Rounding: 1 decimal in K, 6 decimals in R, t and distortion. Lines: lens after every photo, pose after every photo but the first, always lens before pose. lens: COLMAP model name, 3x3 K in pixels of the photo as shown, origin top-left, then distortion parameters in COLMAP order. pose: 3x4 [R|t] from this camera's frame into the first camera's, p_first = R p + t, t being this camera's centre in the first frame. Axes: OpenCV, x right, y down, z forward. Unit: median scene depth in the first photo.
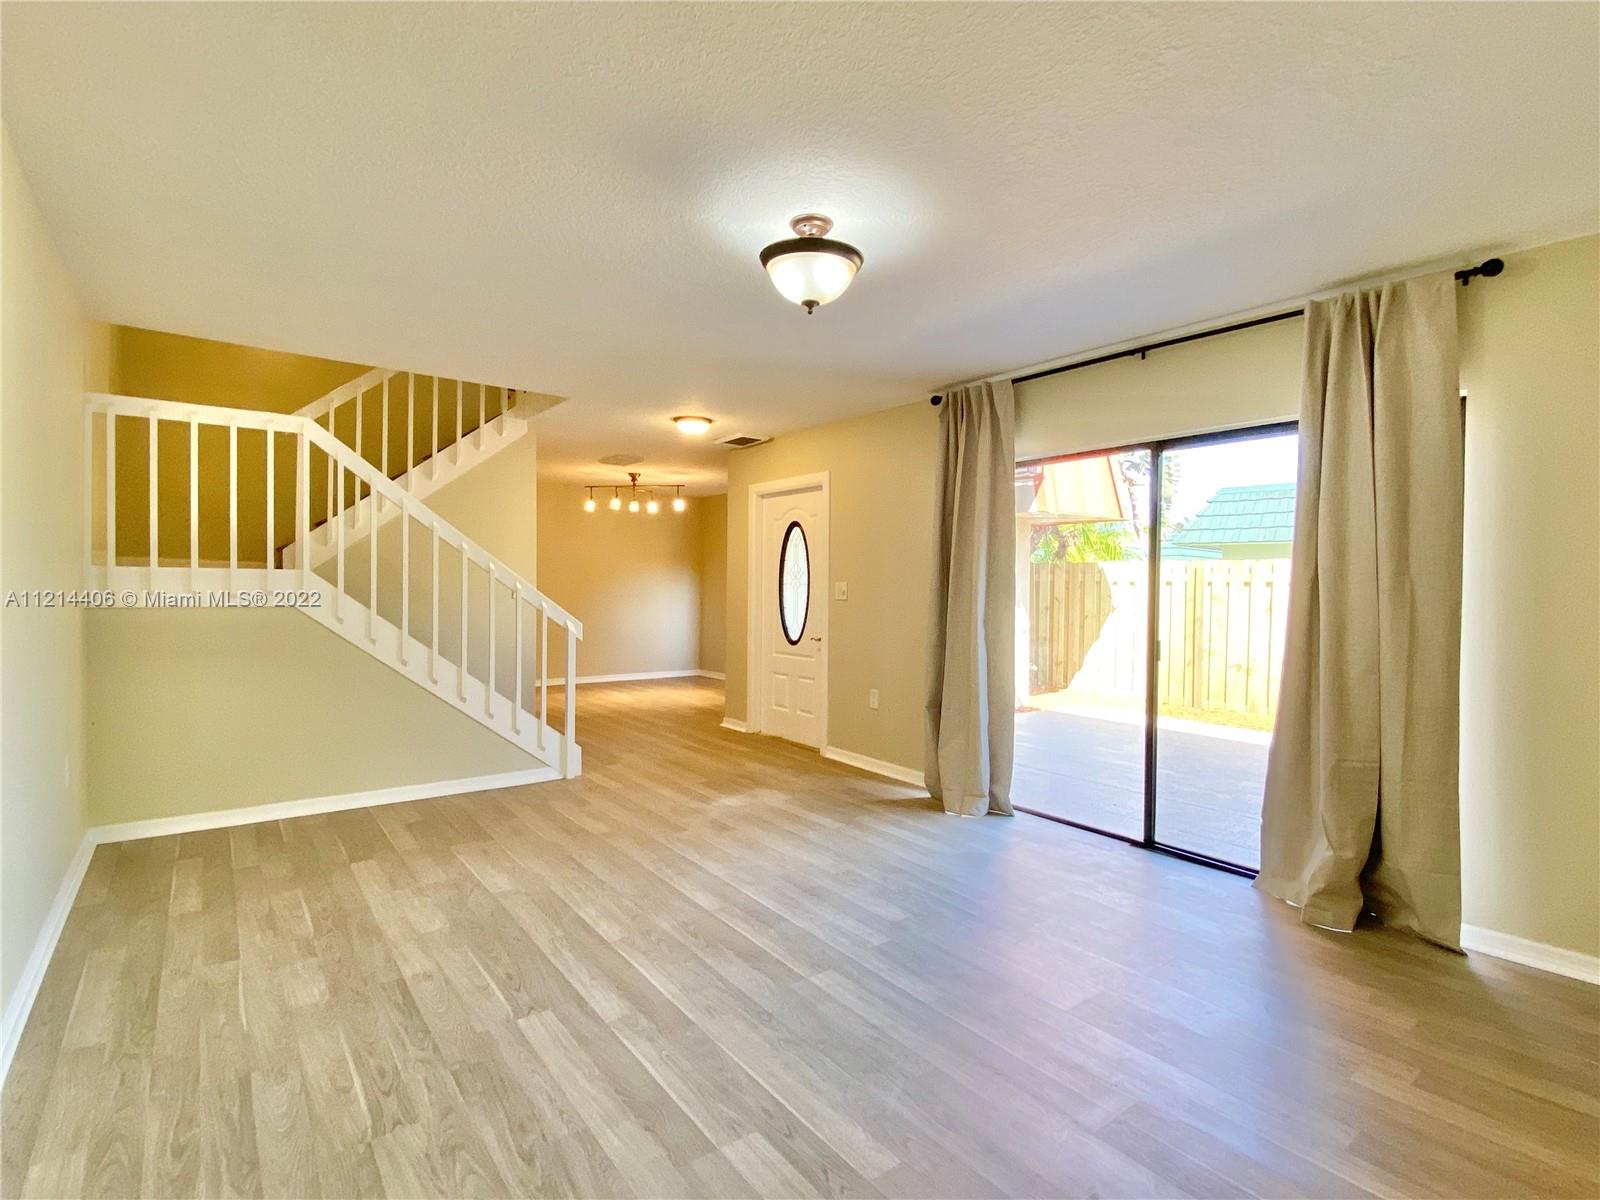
lens RADIAL K [[765.5, 0, 781.7], [0, 765.5, 596.1], [0, 0, 1]] dist [0.040046, -0.034175]
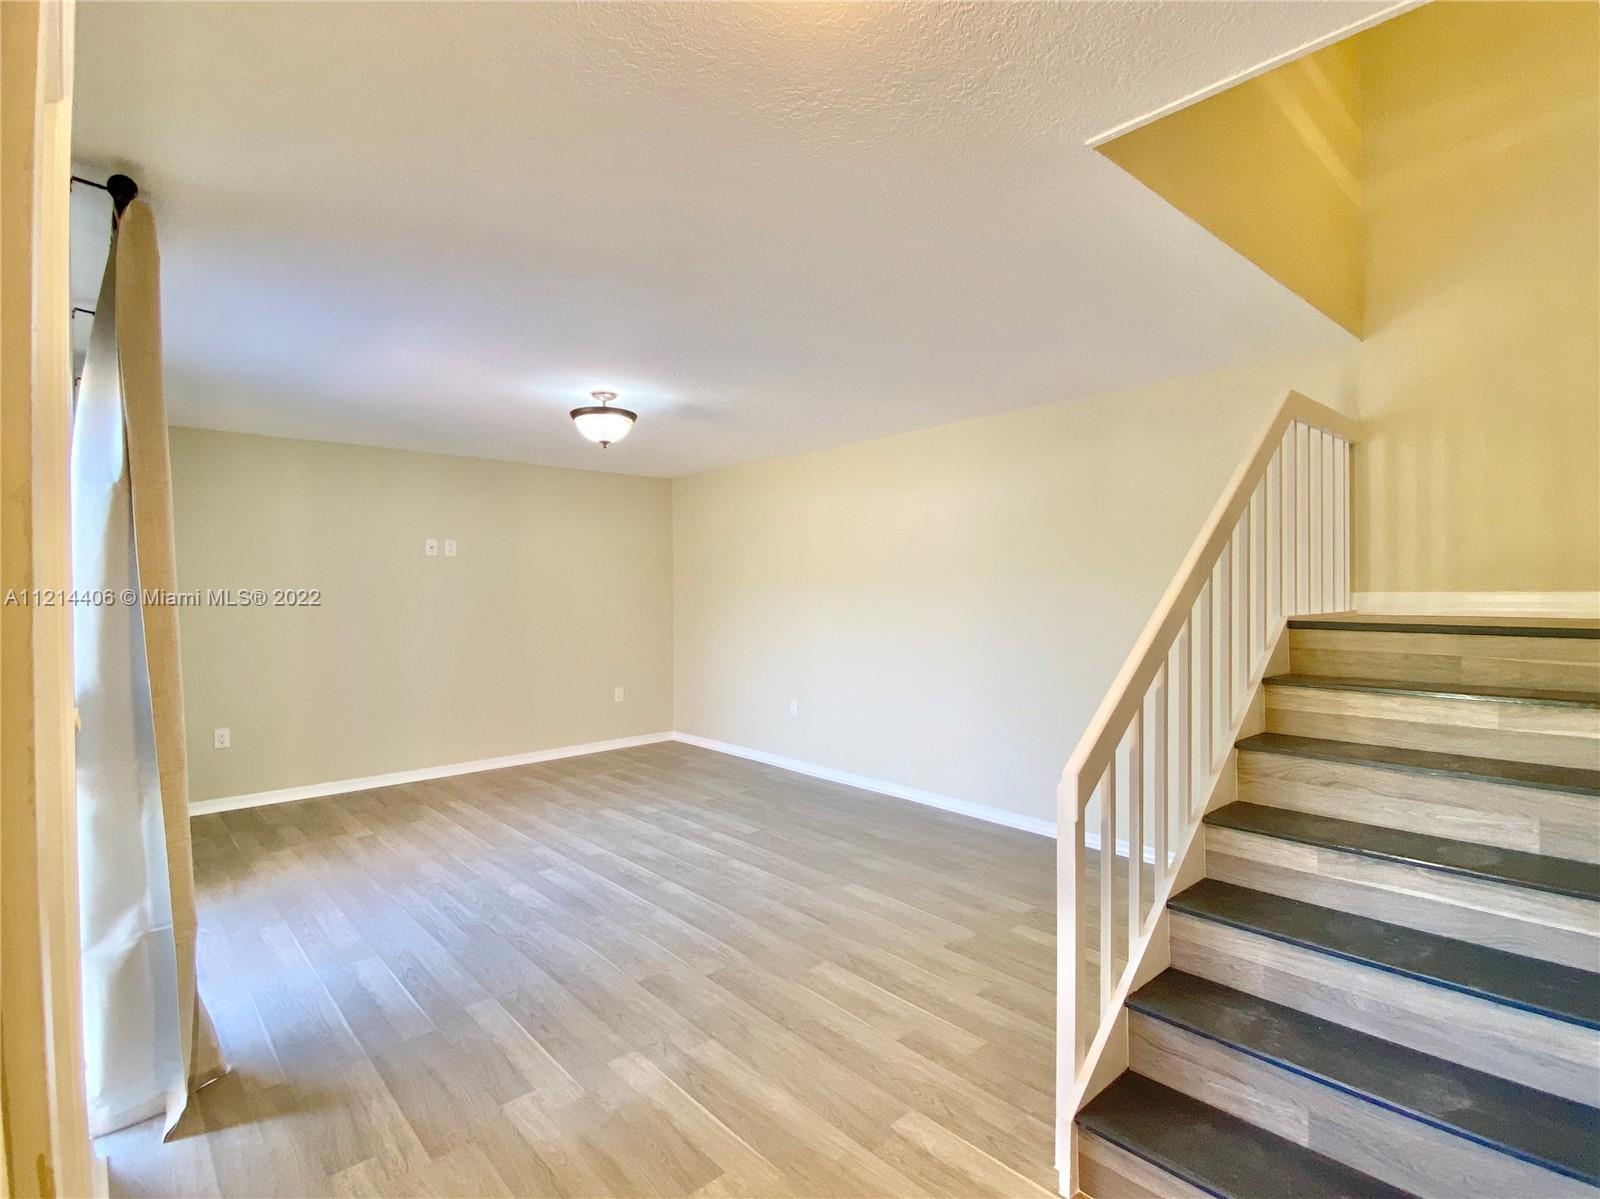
lens RADIAL K [[806.3, 0, 807.0], [0, 806.3, 596.4], [0, 0, 1]] dist [0.045004, -0.044054]
pose [[-0.994360, -0.005294, -0.105923, -0.179228], [-0.008071, 0.999634, 0.025802, -0.093602], [0.105748, 0.026511, -0.994040, 2.376629]]
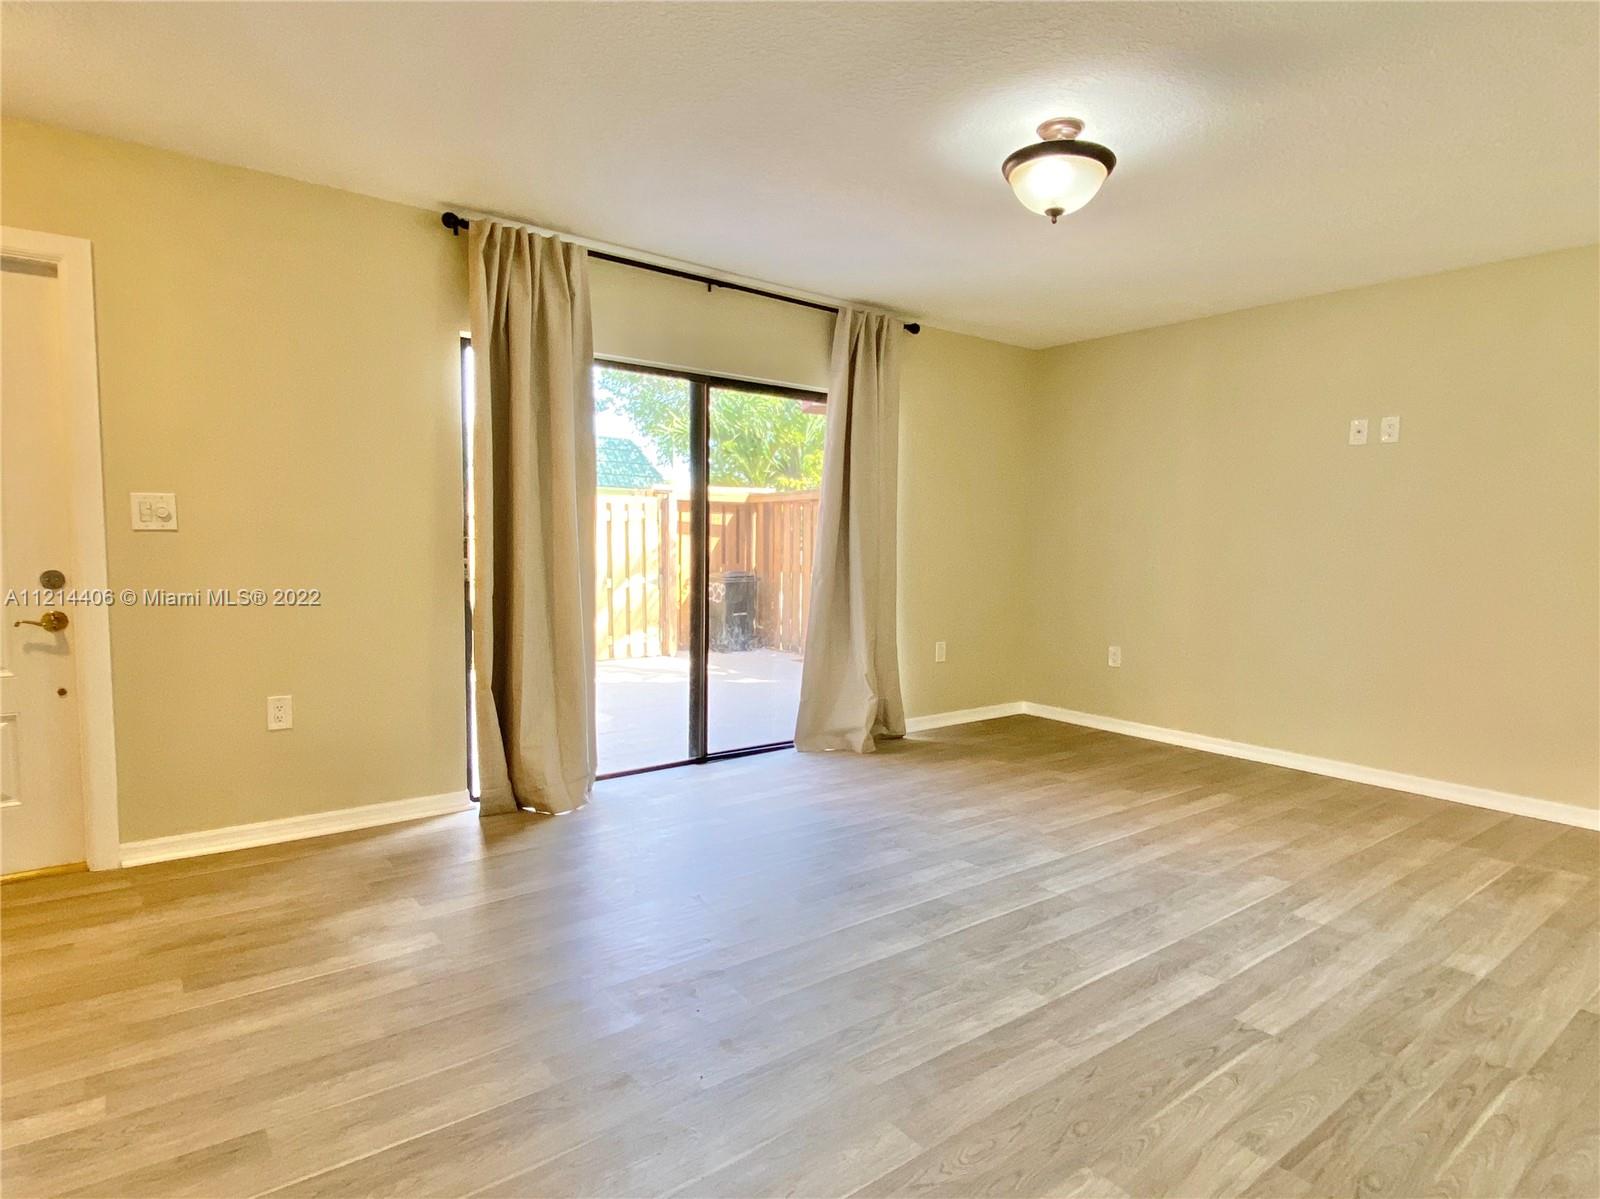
lens RADIAL K [[889.1, 0, 809.8], [0, 889.1, 603.0], [0, 0, 1]] dist [0.051418, -0.040513]
pose [[-0.025142, -0.086192, 0.995961, -0.961152], [-0.001561, 0.996278, 0.086180, 0.000573], [-0.999683, 0.000612, -0.025183, 1.163494]]
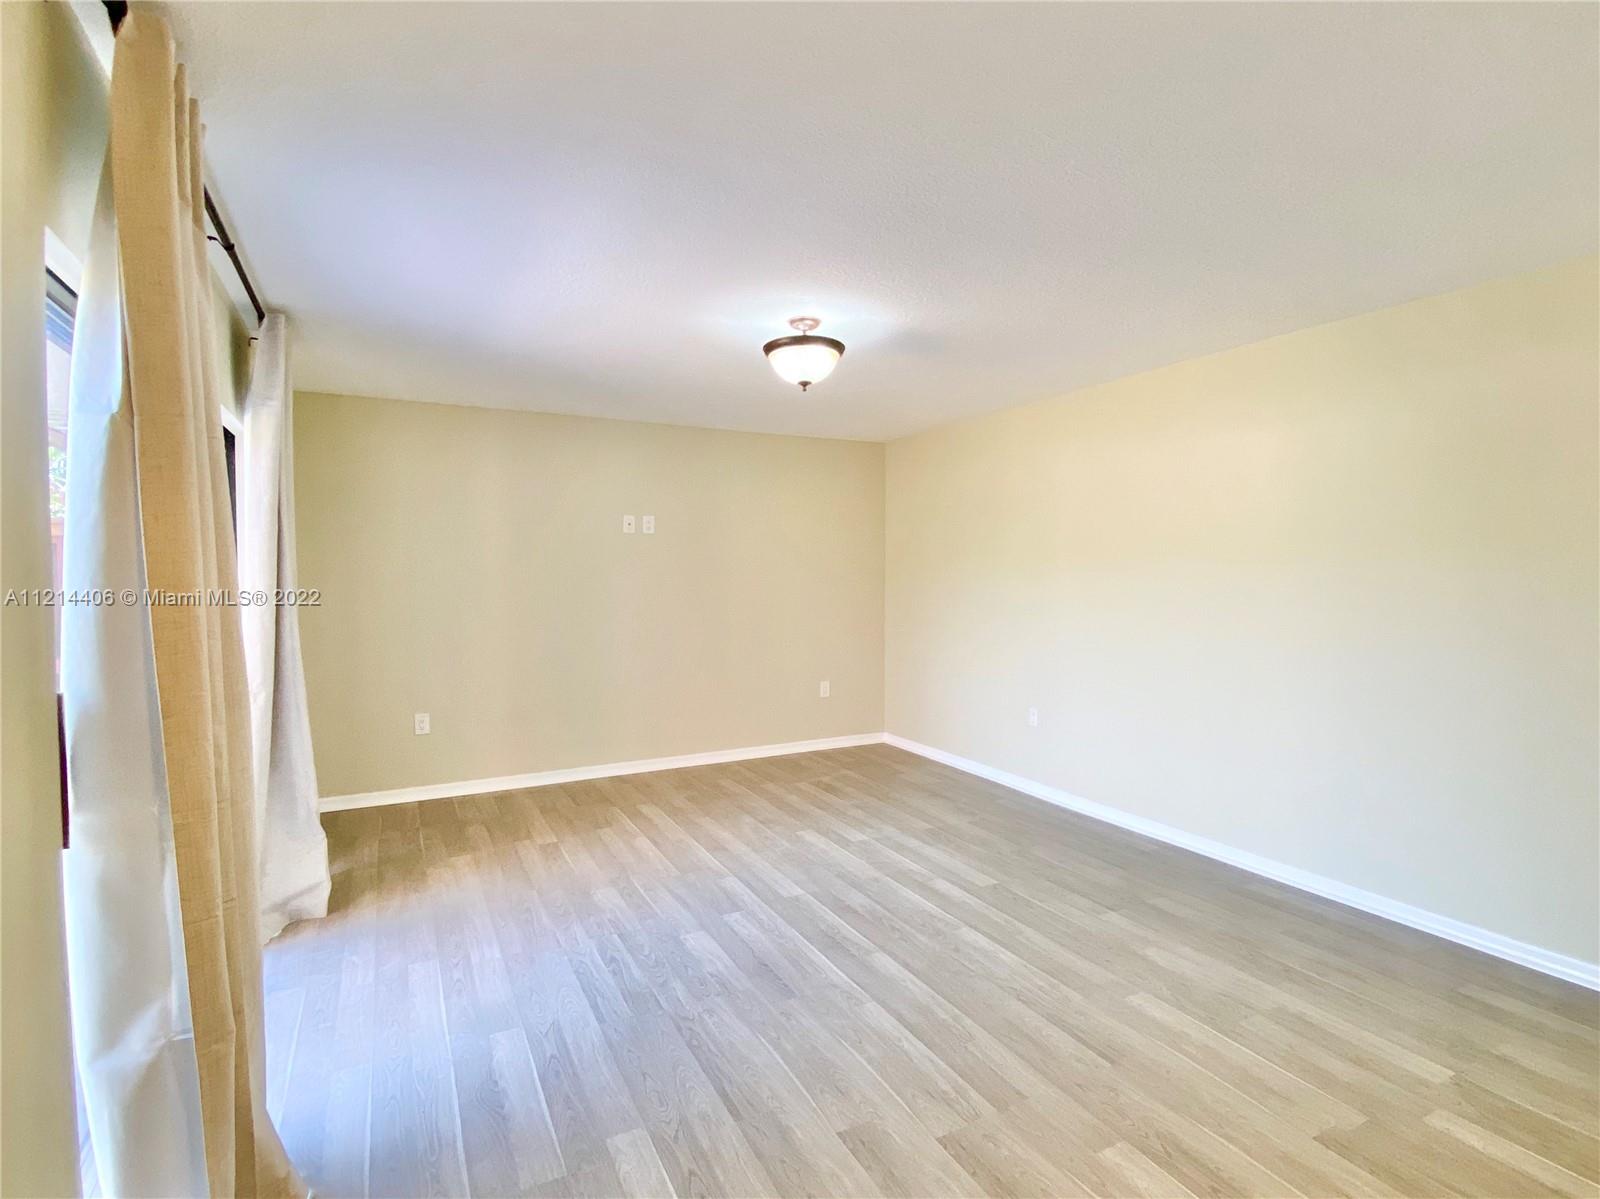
lens RADIAL K [[806.3, 0, 807.0], [0, 806.3, 596.4], [0, 0, 1]] dist [0.045004, -0.044054]
pose [[-0.988314, -0.015233, 0.151670, -0.151902], [-0.007892, 0.998773, 0.048884, -0.084823], [-0.152228, 0.047116, -0.987222, 2.036202]]
